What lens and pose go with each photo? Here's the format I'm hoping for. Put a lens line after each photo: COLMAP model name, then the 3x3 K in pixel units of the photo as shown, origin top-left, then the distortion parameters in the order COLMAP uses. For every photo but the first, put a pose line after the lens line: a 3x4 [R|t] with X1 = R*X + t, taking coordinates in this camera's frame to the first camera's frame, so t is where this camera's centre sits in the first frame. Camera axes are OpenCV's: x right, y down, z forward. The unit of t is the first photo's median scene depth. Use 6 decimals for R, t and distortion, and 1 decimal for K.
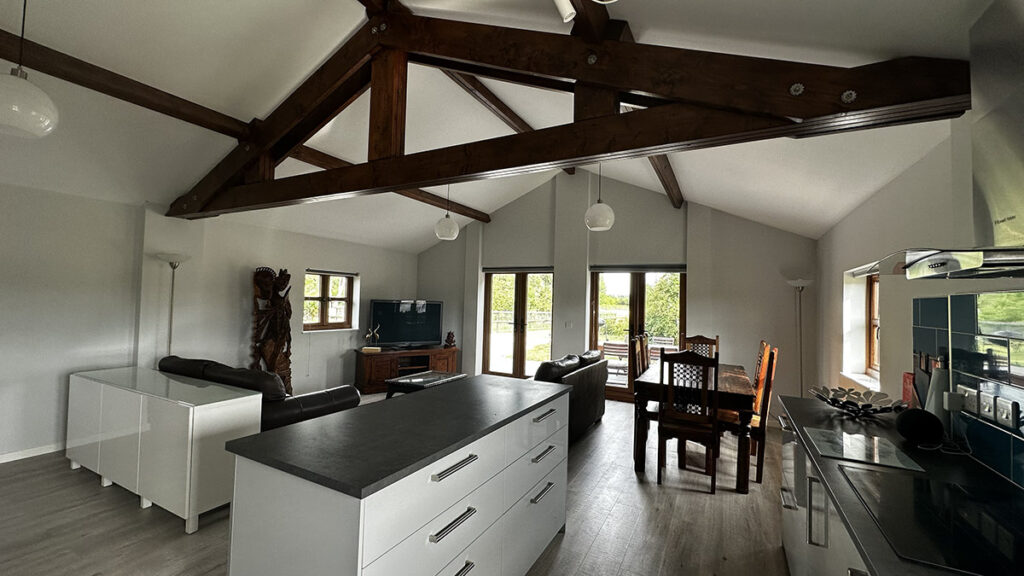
lens RADIAL K [[410.1, 0, 512.0], [0, 410.1, 288.0], [0, 0, 1]] dist [-0.001765, 0.000023]
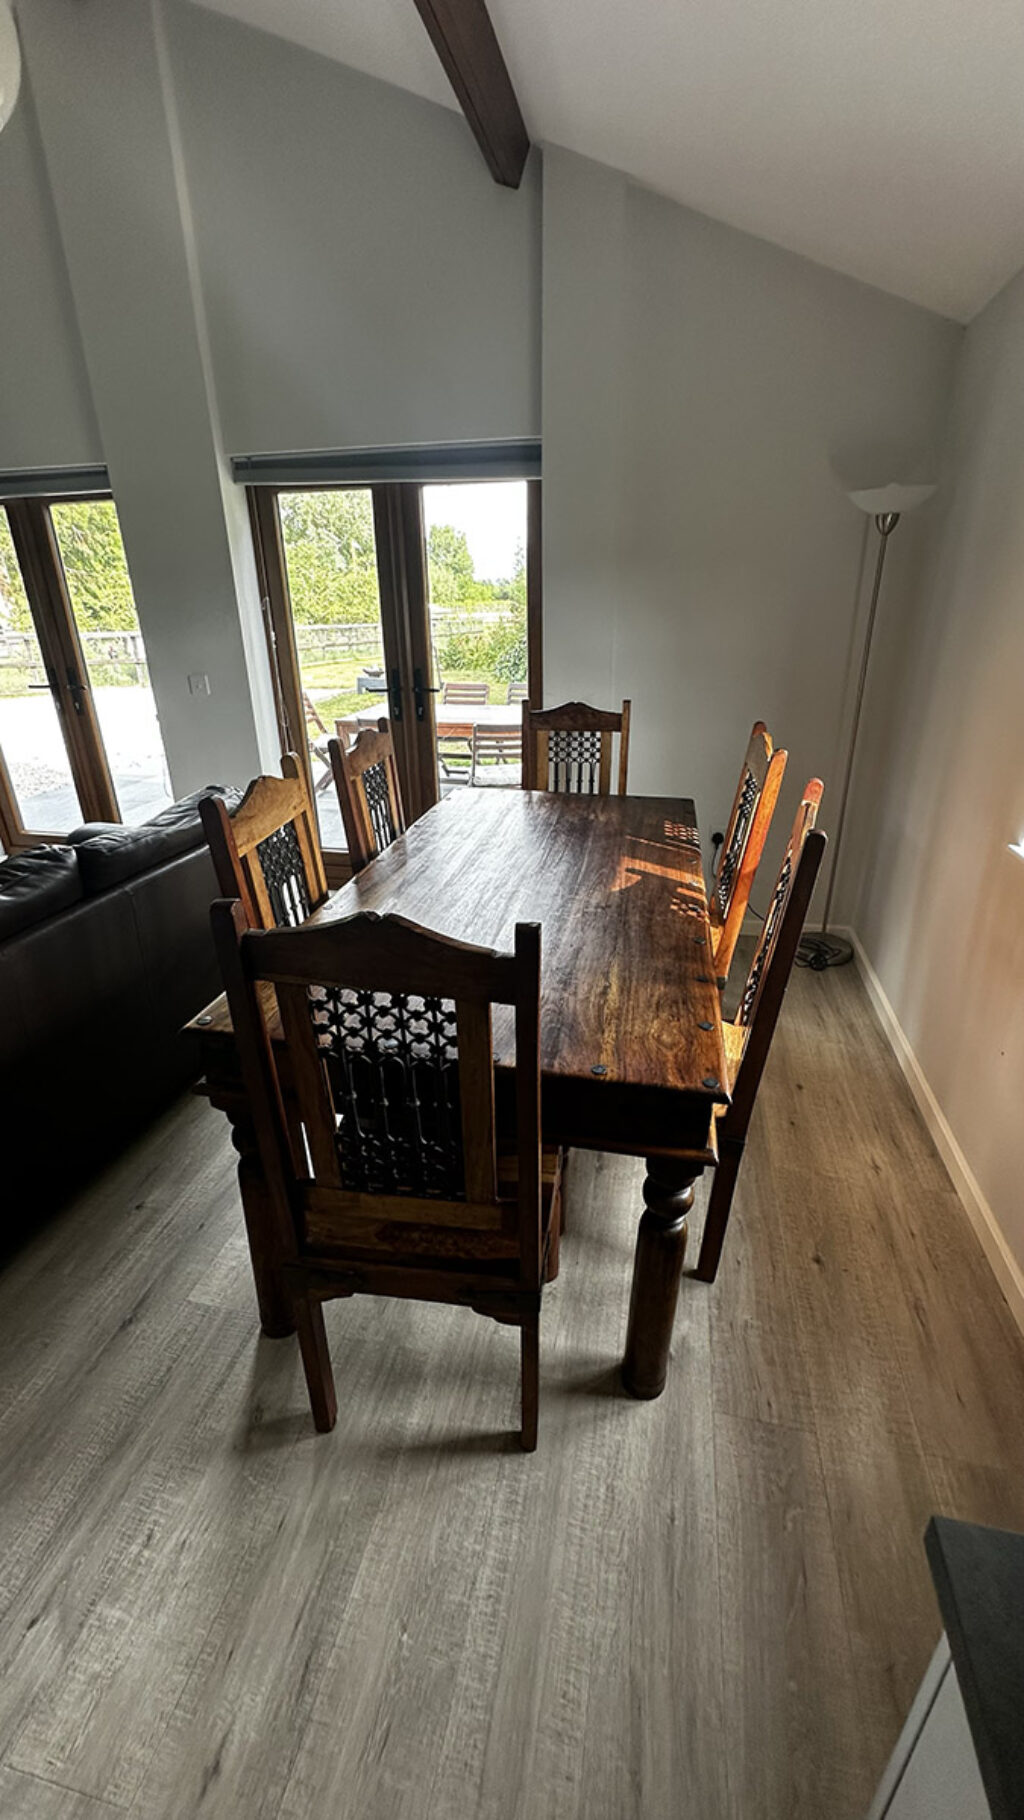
lens RADIAL K [[728.9, 0, 512.0], [0, 728.9, 910.0], [0, 0, 1]] dist [-0.001765, 0.000023]
pose [[0.963676, -0.142276, 0.226021, 0.327010], [0.032992, 0.903225, 0.427898, 0.024136], [-0.265027, -0.404899, 0.875110, 0.575557]]
